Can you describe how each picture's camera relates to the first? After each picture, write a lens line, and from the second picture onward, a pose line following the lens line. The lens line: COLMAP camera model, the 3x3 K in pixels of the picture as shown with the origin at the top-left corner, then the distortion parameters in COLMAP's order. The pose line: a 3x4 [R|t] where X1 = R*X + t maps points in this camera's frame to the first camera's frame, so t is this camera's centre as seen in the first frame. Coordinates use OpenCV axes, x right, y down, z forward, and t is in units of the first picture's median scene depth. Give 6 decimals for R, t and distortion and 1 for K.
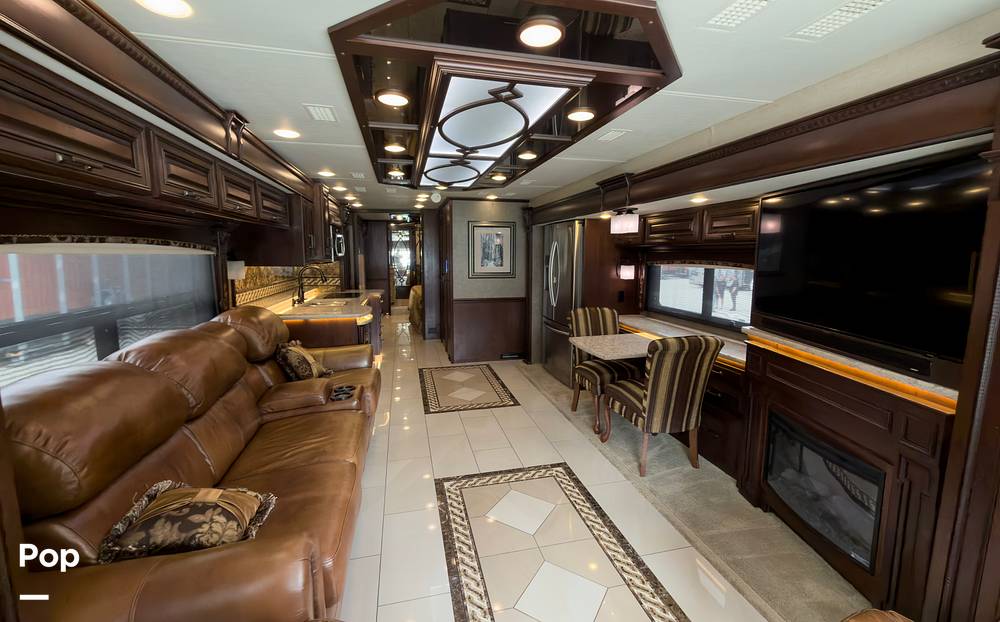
lens RADIAL K [[401.8, 0, 497.4], [0, 401.8, 305.9], [0, 0, 1]] dist [0.000074, 0.000122]
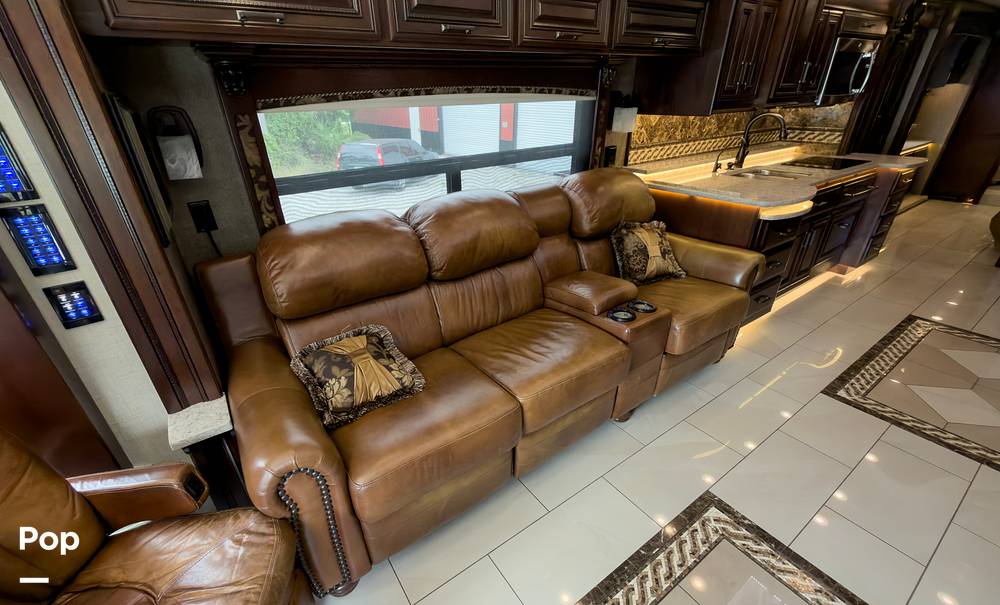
lens RADIAL K [[415.0, 0, 495.8], [0, 415.0, 312.5], [0, 0, 1]] dist [-0.003668, -0.000118]
pose [[0.358872, 0.427999, -0.829474, 0.155194], [-0.095902, 0.900876, 0.423350, -0.078590], [0.928447, -0.072380, 0.364345, 0.475012]]
